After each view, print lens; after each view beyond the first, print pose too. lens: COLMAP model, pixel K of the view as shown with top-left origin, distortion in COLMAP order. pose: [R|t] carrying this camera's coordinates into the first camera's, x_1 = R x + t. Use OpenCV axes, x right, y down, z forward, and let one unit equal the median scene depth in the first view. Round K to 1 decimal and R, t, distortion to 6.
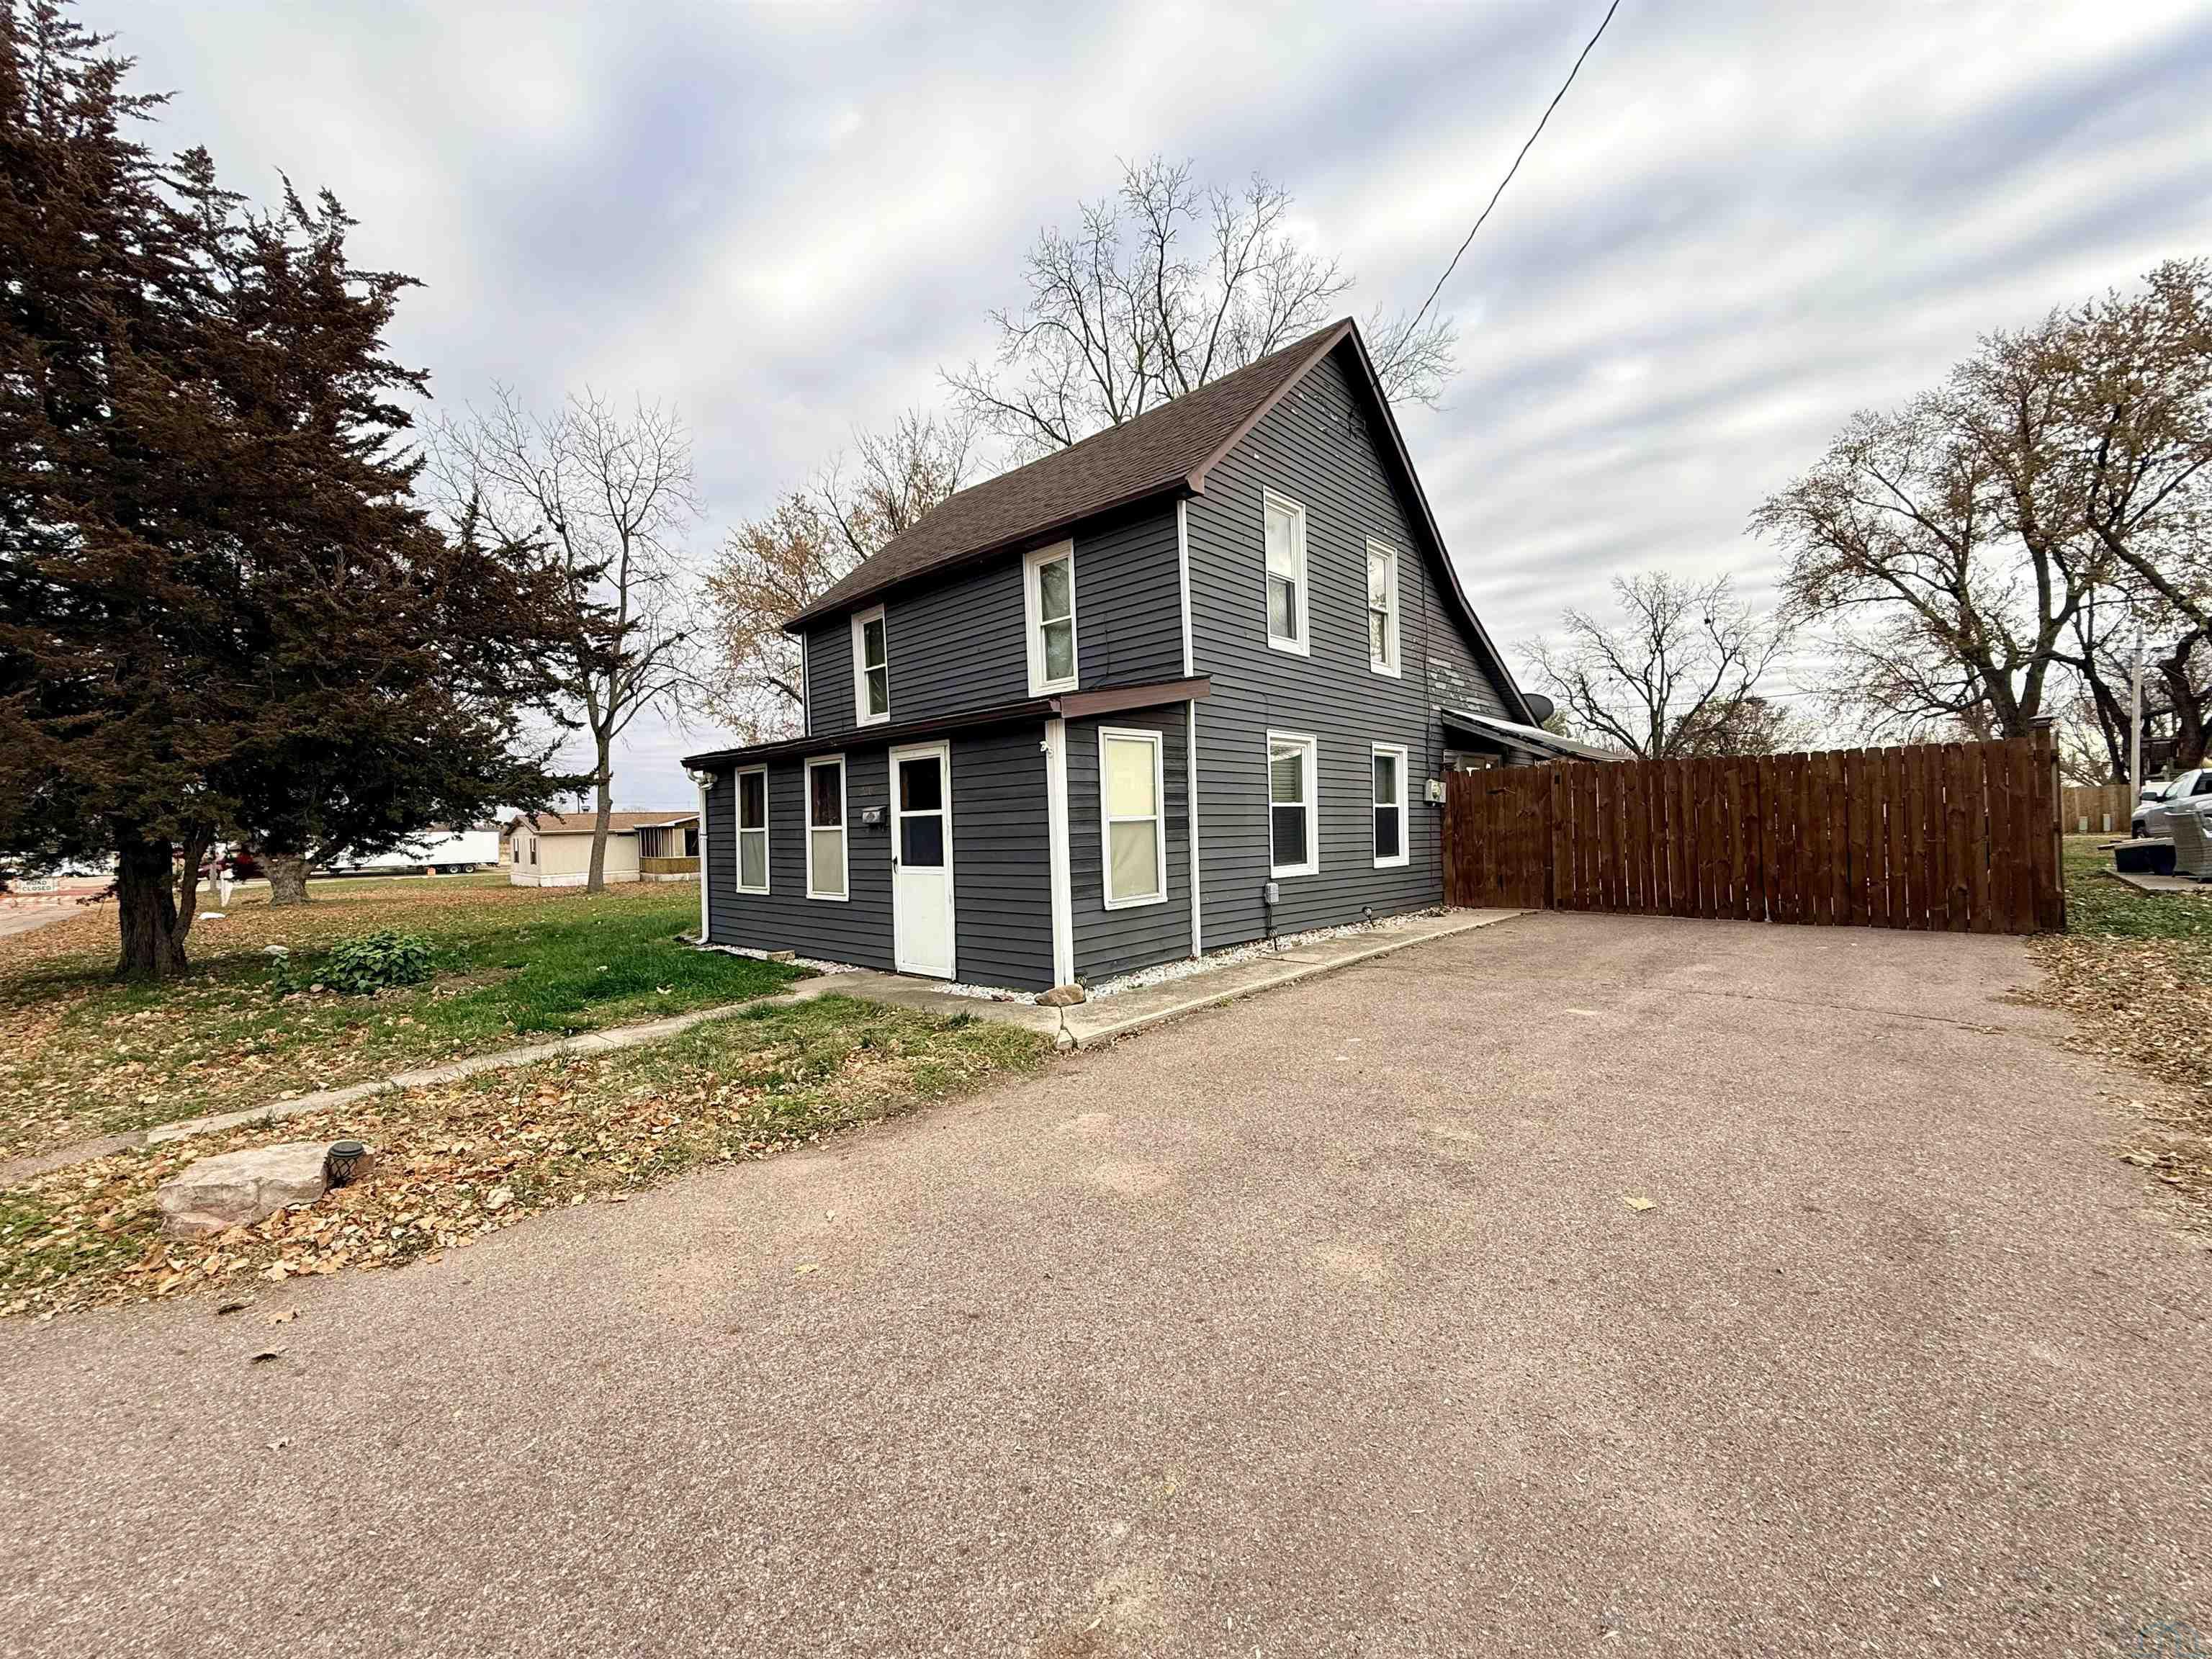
lens RADIAL K [[880.9, 0, 1117.4], [0, 880.9, 820.6], [0, 0, 1]] dist [-0.006034, 0.000228]
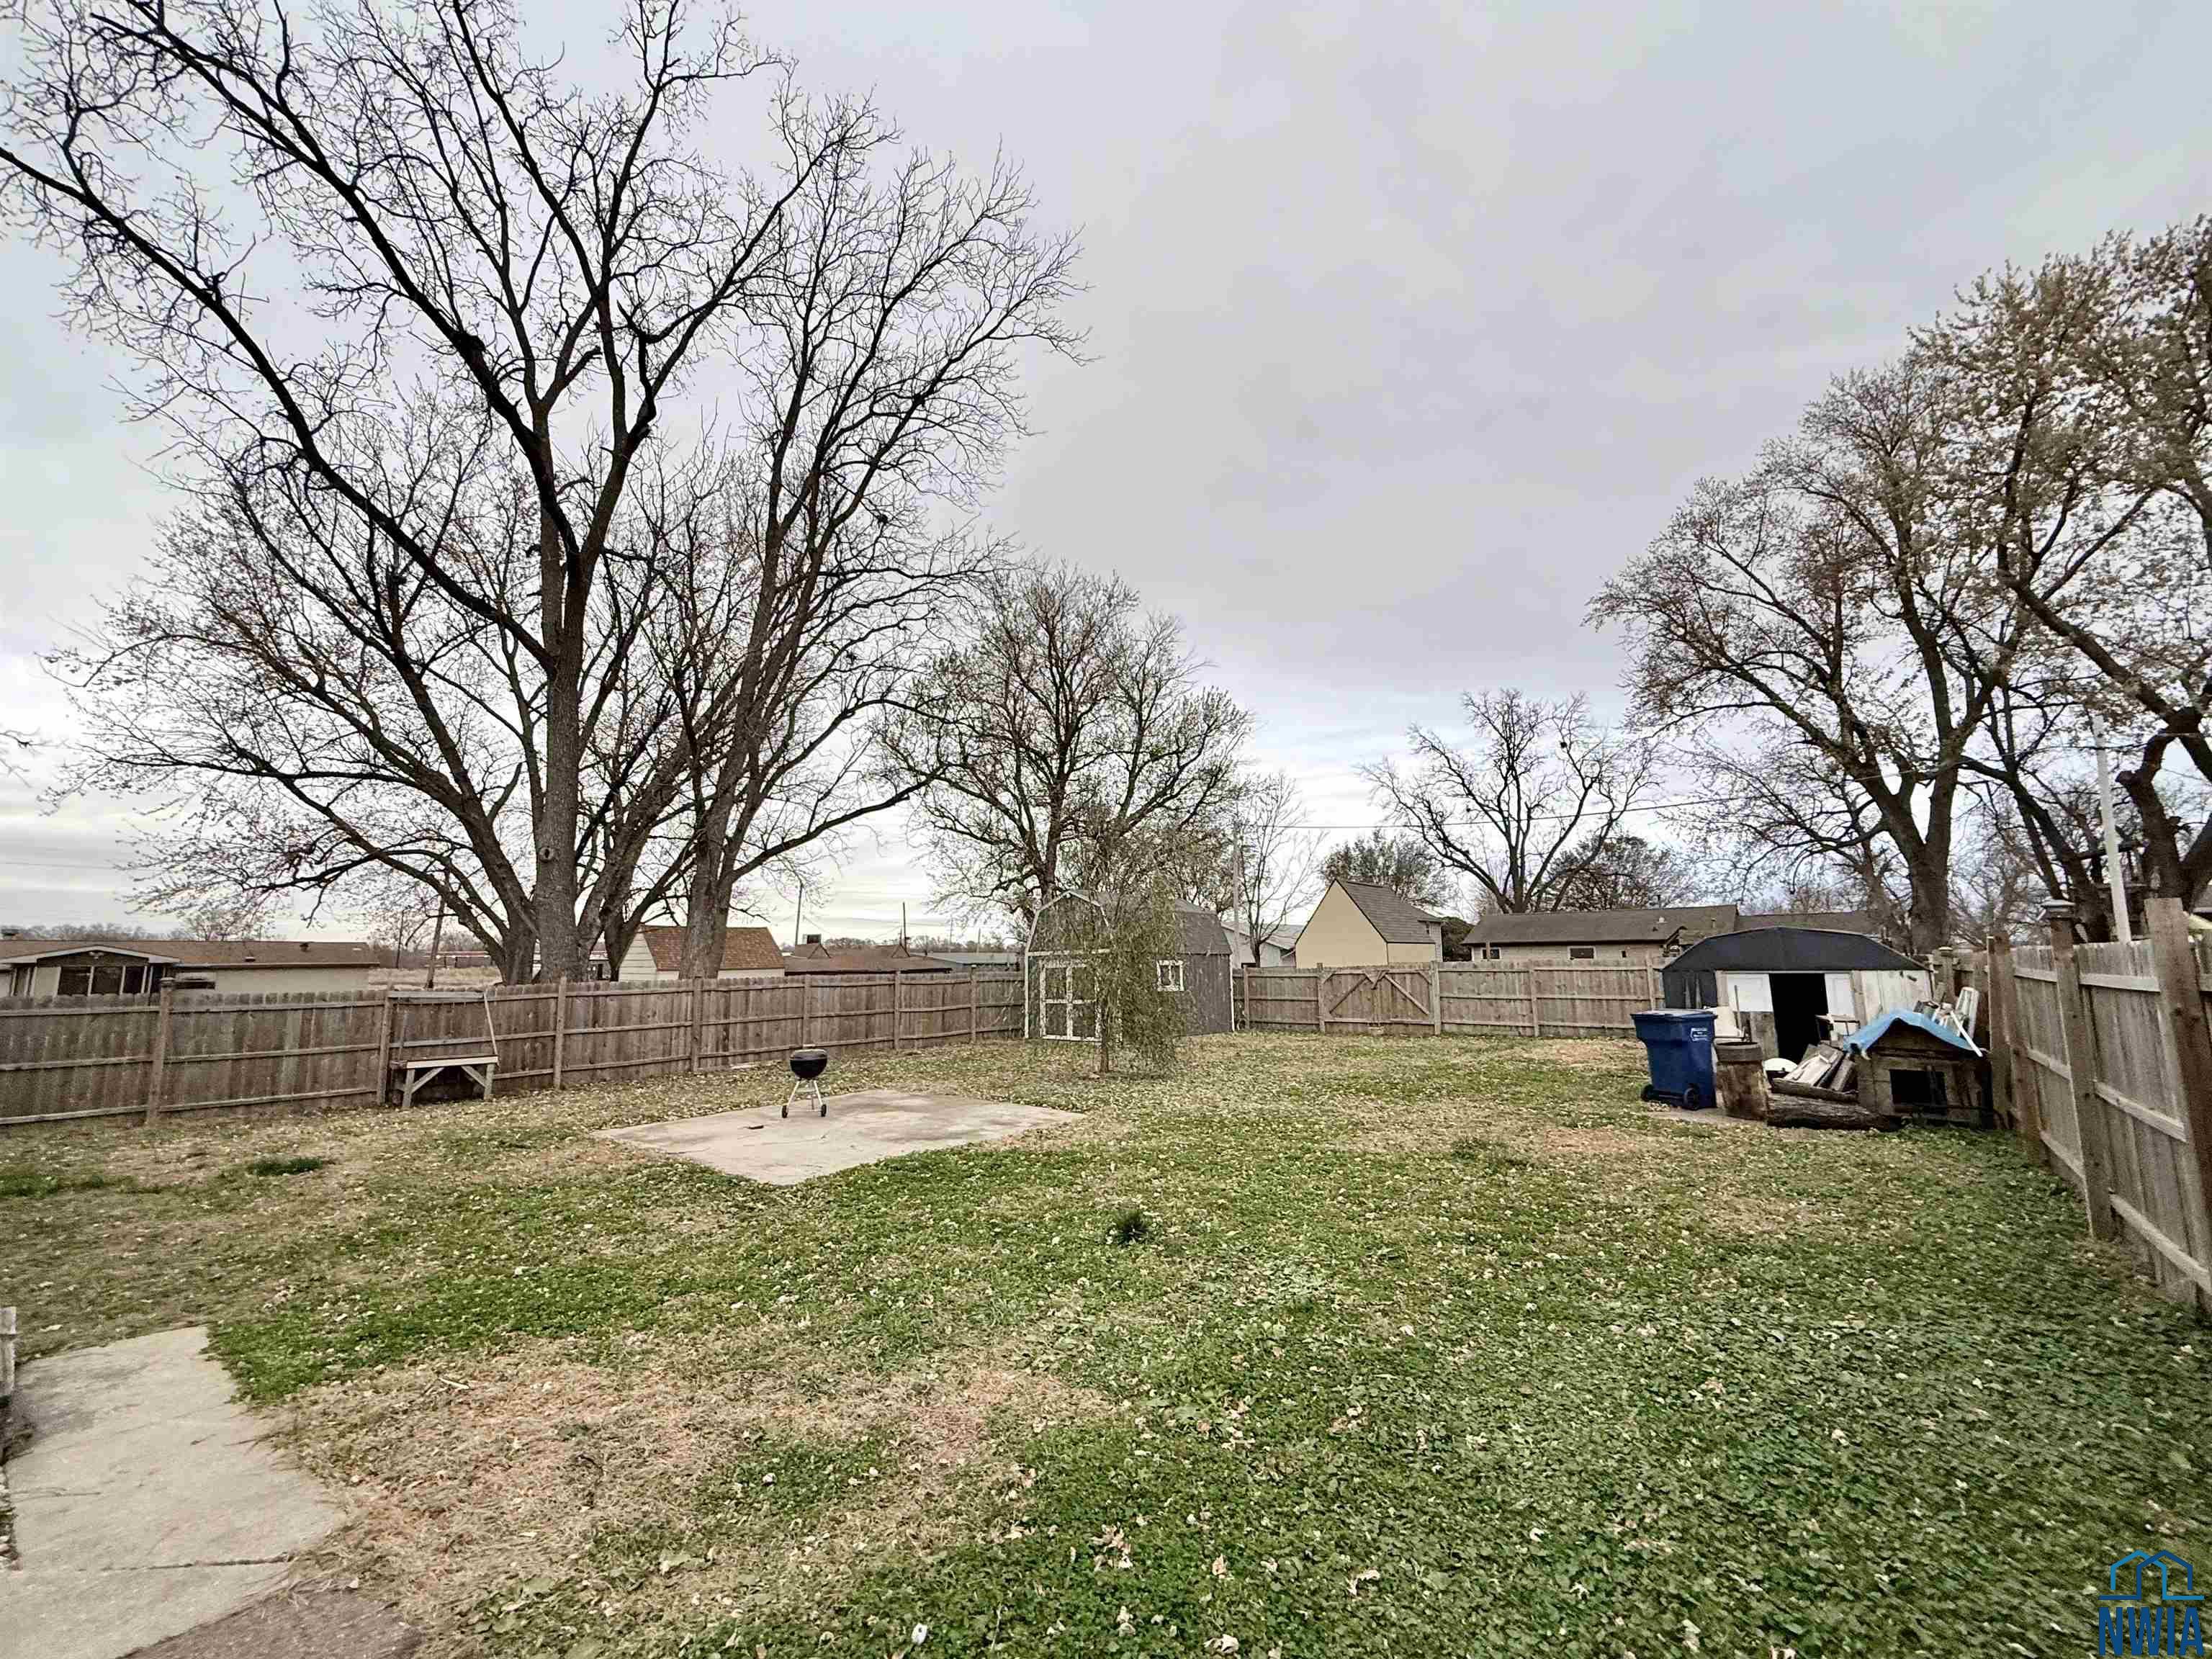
lens RADIAL K [[880.9, 0, 1095.8], [0, 880.9, 841.7], [0, 0, 1]] dist [-0.006034, 0.000228]
pose [[0.997707, 0.025670, 0.062624, 0.242670], [-0.017454, 0.991572, -0.128377, -0.014003], [-0.065392, 0.126990, 0.989746, 0.272488]]
